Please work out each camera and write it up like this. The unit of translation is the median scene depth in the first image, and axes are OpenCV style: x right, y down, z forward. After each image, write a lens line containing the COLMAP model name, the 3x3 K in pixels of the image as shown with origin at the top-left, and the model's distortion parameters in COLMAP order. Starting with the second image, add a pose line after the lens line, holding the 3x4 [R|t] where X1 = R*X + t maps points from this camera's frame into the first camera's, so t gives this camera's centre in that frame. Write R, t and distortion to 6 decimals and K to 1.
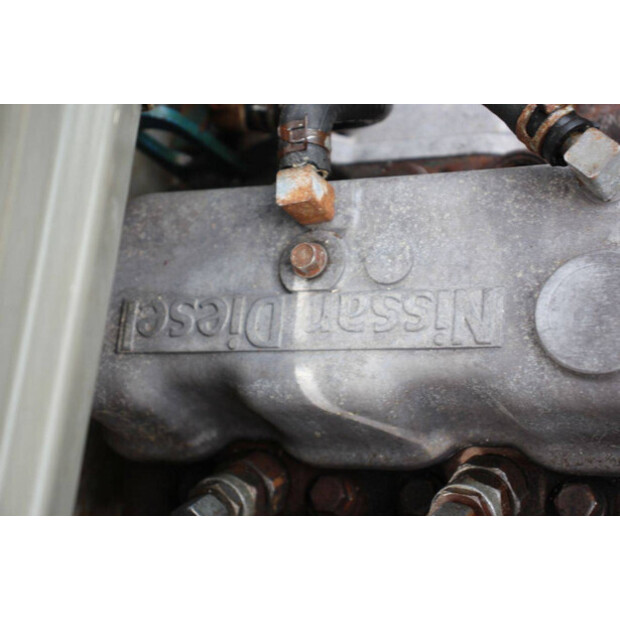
lens RADIAL K [[1462.0, 0, 310.0], [0, 1462.0, 310.0], [0, 0, 1]] dist [0.351731, -0.020505]
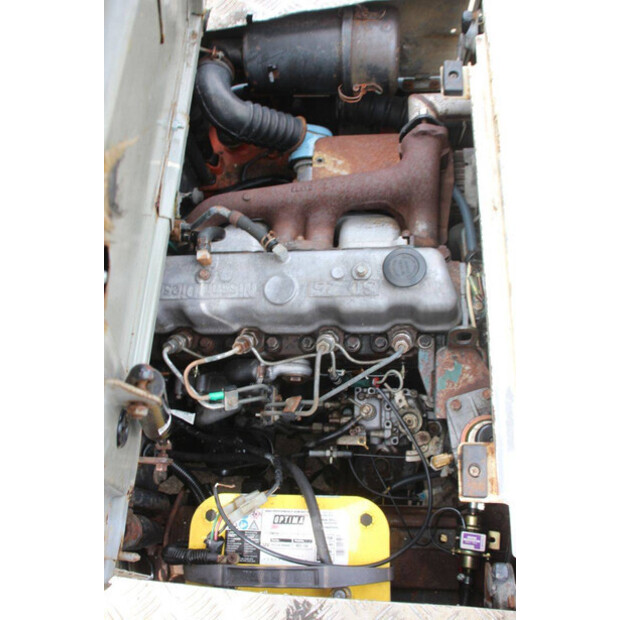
lens RADIAL K [[584.6, 0, 310.0], [0, 584.6, 310.0], [0, 0, 1]] dist [-0.155384, 0.200888]
pose [[0.966604, 0.031389, 0.254346, -0.114105], [-0.022896, 0.999079, -0.036285, 0.102437], [-0.255251, 0.029249, 0.966432, -0.493060]]
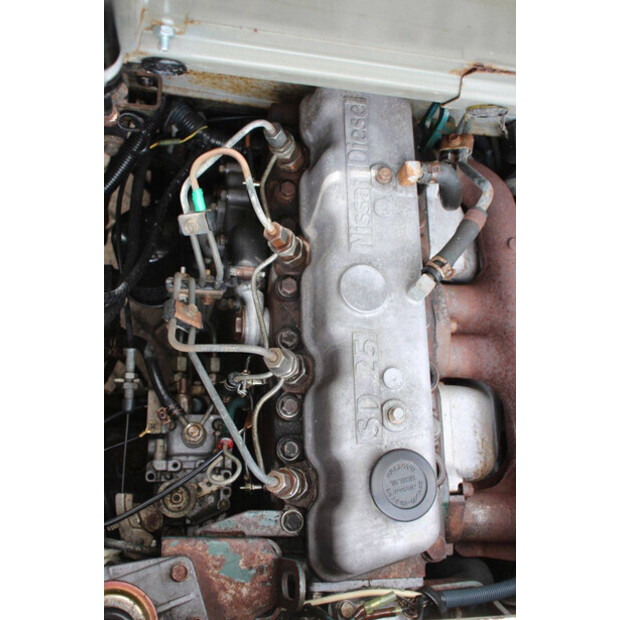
lens RADIAL K [[703.6, 0, 310.0], [0, 703.6, 310.0], [0, 0, 1]] dist [-0.048582, 0.023761]
pose [[0.029493, 0.987457, 0.155112, 0.035005], [-0.996248, 0.016407, 0.084980, -0.007615], [0.081369, -0.157036, 0.984235, -0.197353]]
